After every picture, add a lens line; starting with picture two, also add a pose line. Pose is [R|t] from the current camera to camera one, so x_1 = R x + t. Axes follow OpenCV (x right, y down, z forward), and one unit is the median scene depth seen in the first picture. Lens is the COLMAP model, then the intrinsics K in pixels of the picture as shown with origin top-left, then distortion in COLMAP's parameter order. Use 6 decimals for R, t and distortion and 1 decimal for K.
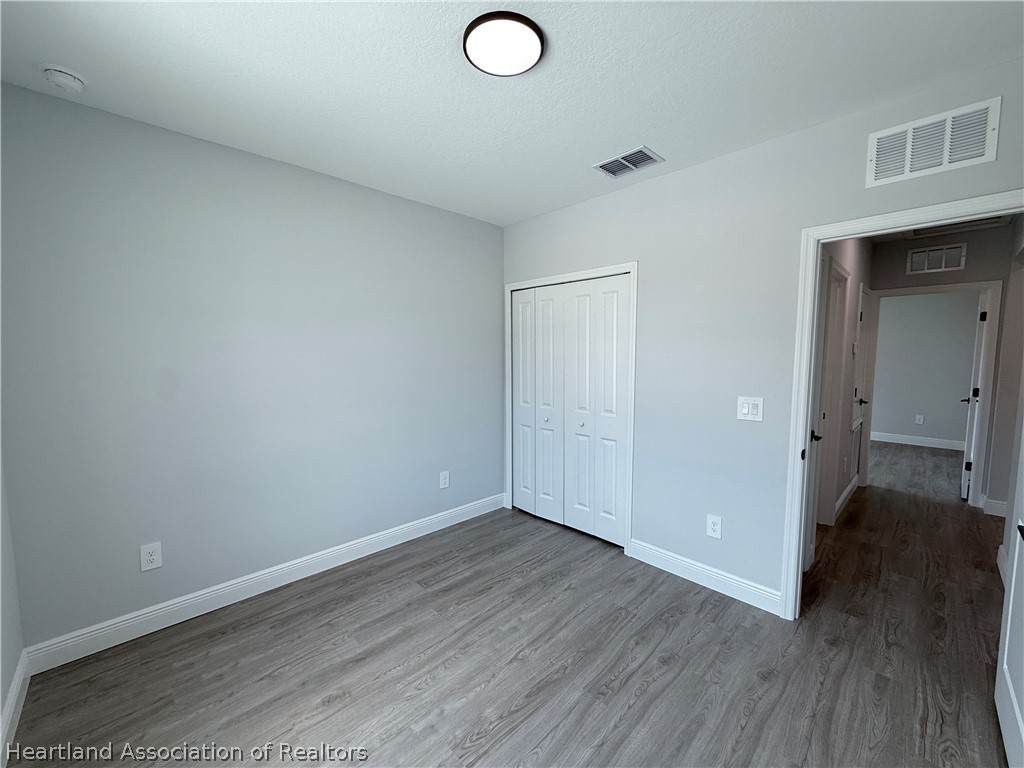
lens RADIAL K [[406.6, 0, 510.5], [0, 406.6, 386.2], [0, 0, 1]] dist [0.010880, 0.000024]
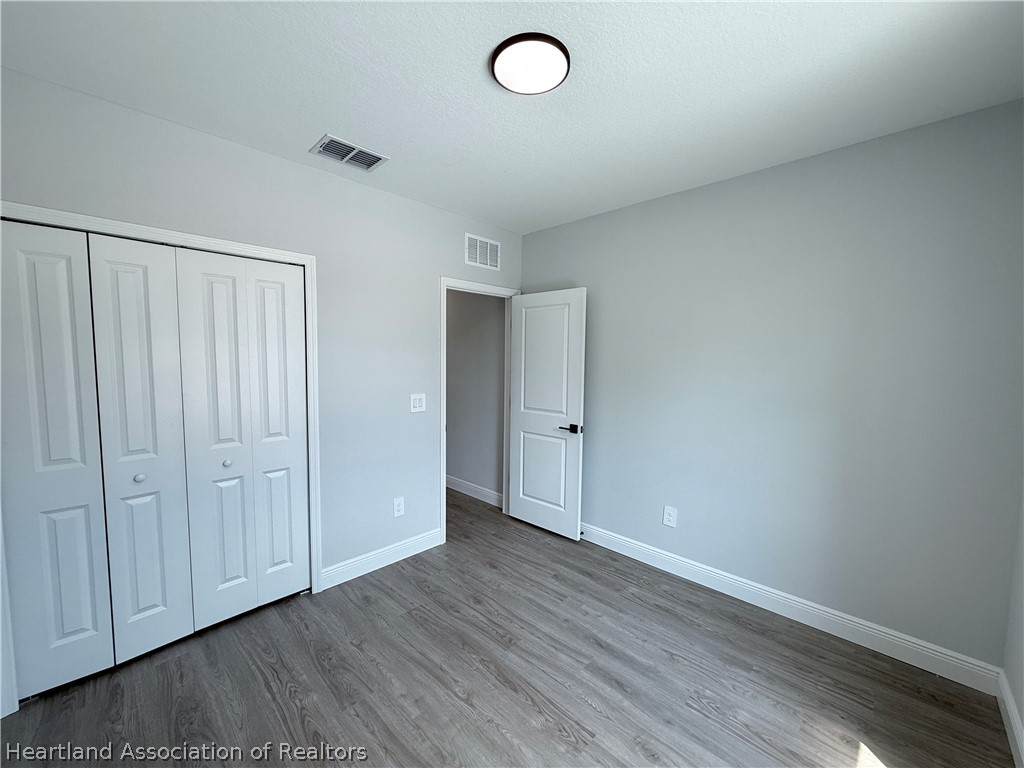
lens RADIAL K [[406.6, 0, 509.8], [0, 406.6, 386.4], [0, 0, 1]] dist [0.010880, 0.000024]
pose [[-0.023798, -0.071276, 0.997173, -0.779472], [0.074810, 0.994532, 0.072872, -0.076252], [-0.996914, 0.076333, -0.018335, 0.803863]]
